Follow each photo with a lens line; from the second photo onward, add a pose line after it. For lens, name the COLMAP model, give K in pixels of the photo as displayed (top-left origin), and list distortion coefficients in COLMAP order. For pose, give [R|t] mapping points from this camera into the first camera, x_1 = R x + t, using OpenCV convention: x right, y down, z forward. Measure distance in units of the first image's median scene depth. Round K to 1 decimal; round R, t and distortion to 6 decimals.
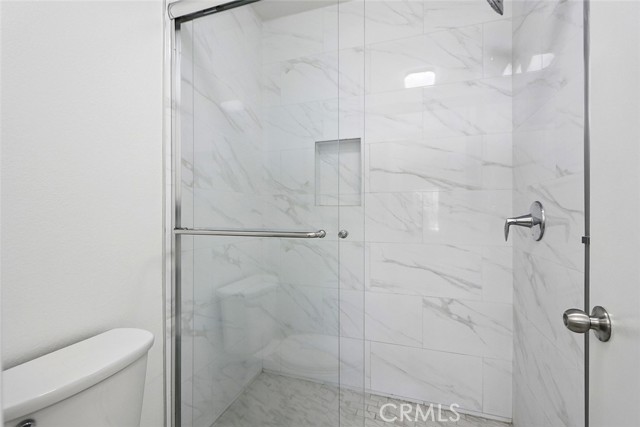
lens RADIAL K [[290.3, 0, 316.1], [0, 290.3, 213.5], [0, 0, 1]] dist [-0.000954, -0.000364]
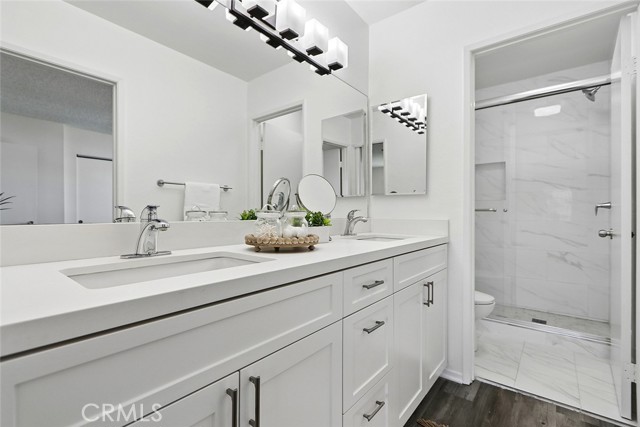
lens RADIAL K [[290.3, 0, 316.1], [0, 290.3, 213.5], [0, 0, 1]] dist [-0.000954, -0.000364]
pose [[0.940630, 0.003578, -0.339414, -0.366520], [-0.004539, 0.999988, -0.002037, 0.070426], [0.339402, 0.003456, 0.940635, -1.168438]]
